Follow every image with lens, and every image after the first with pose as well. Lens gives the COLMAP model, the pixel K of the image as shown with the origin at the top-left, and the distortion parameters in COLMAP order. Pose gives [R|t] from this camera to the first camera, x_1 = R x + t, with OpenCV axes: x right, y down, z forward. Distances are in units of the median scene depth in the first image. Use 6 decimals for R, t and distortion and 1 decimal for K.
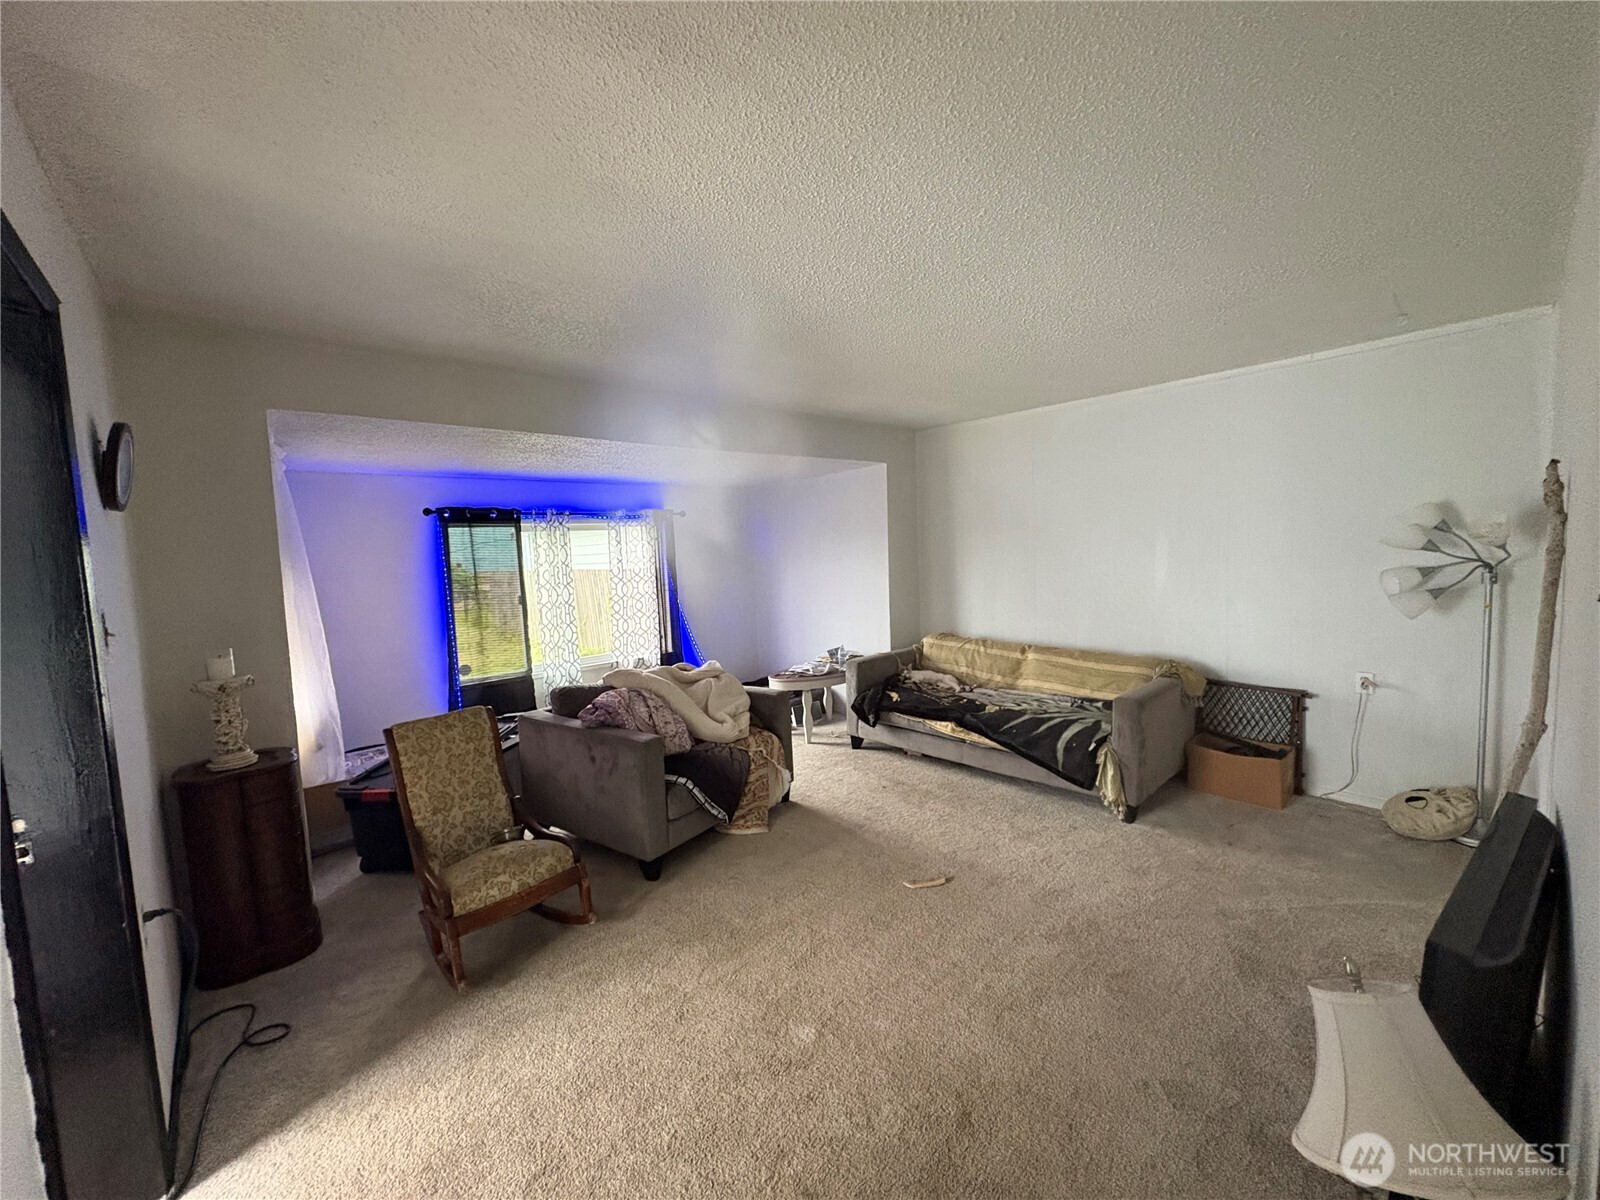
lens RADIAL K [[635.0, 0, 800.0], [0, 635.0, 600.0], [0, 0, 1]] dist [0.000102, -0.000065]
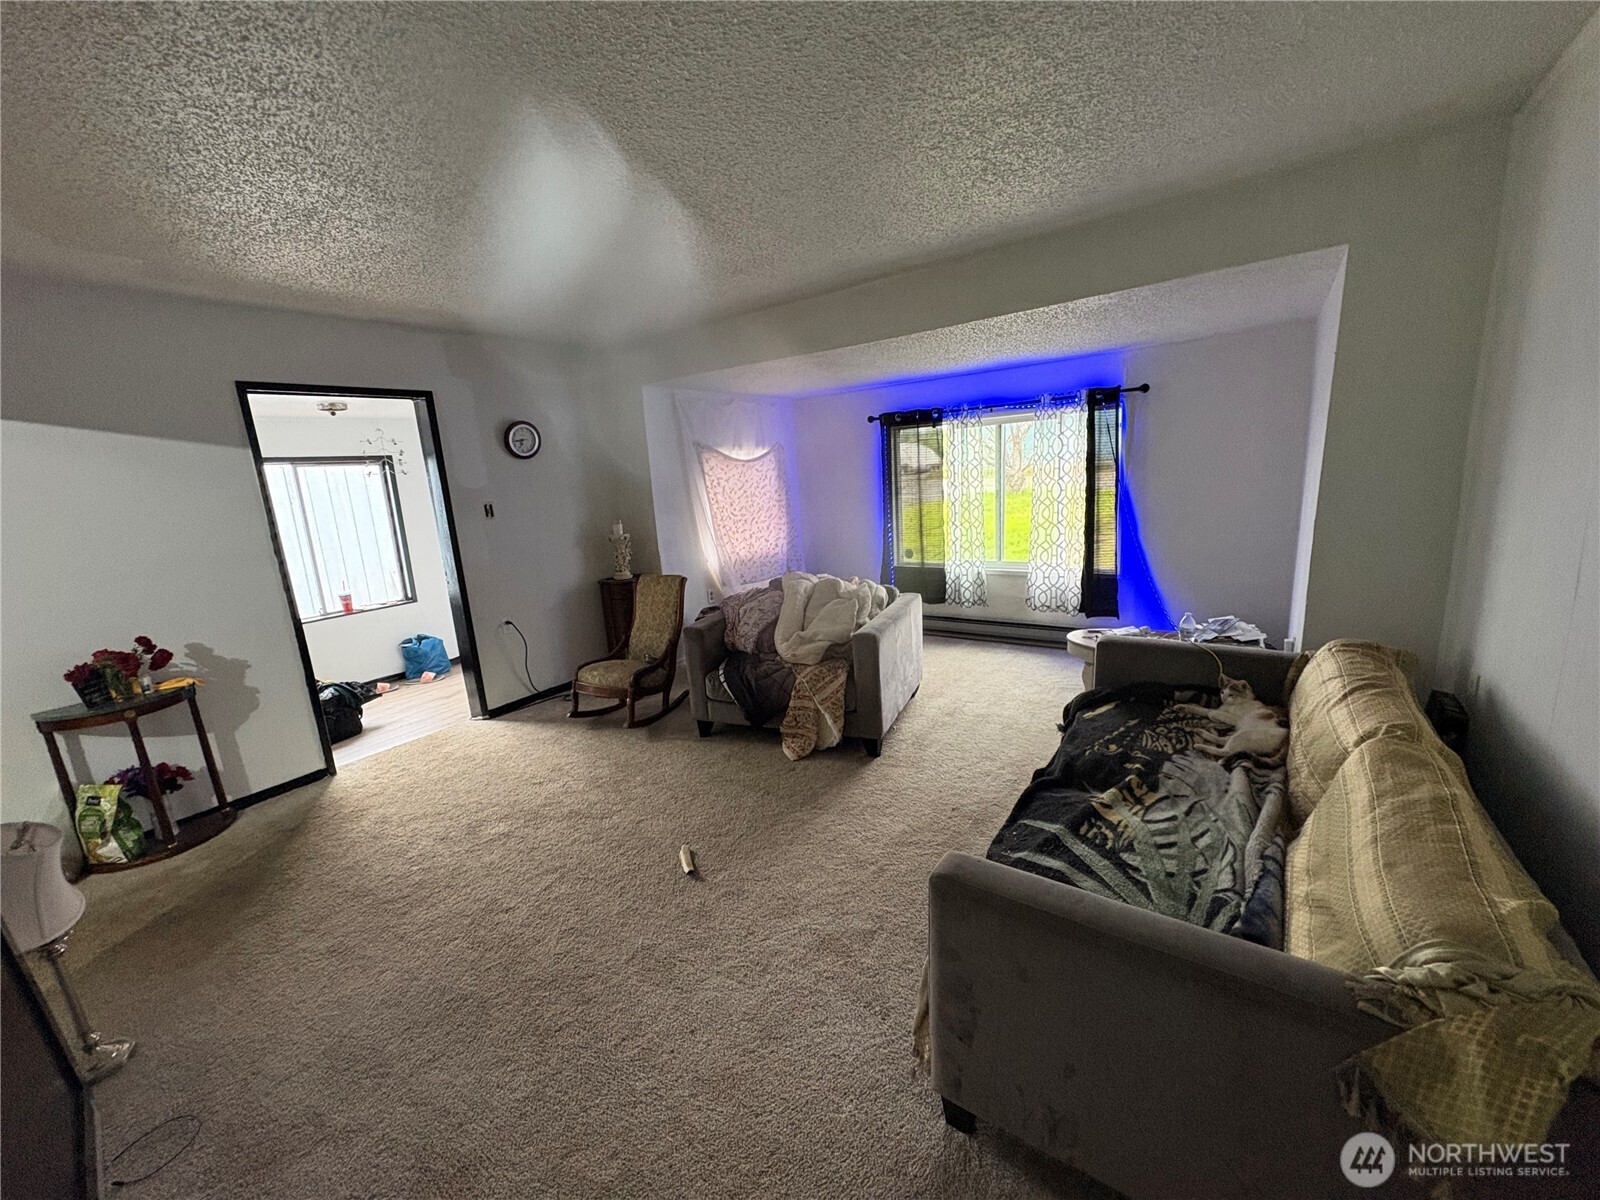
lens RADIAL K [[635.0, 0, 800.0], [0, 635.0, 600.0], [0, 0, 1]] dist [0.000102, -0.000065]
pose [[0.213443, 0.228862, -0.949771, 0.617245], [-0.018101, 0.972933, 0.230376, -0.079709], [0.976788, -0.031981, 0.211809, 0.596052]]
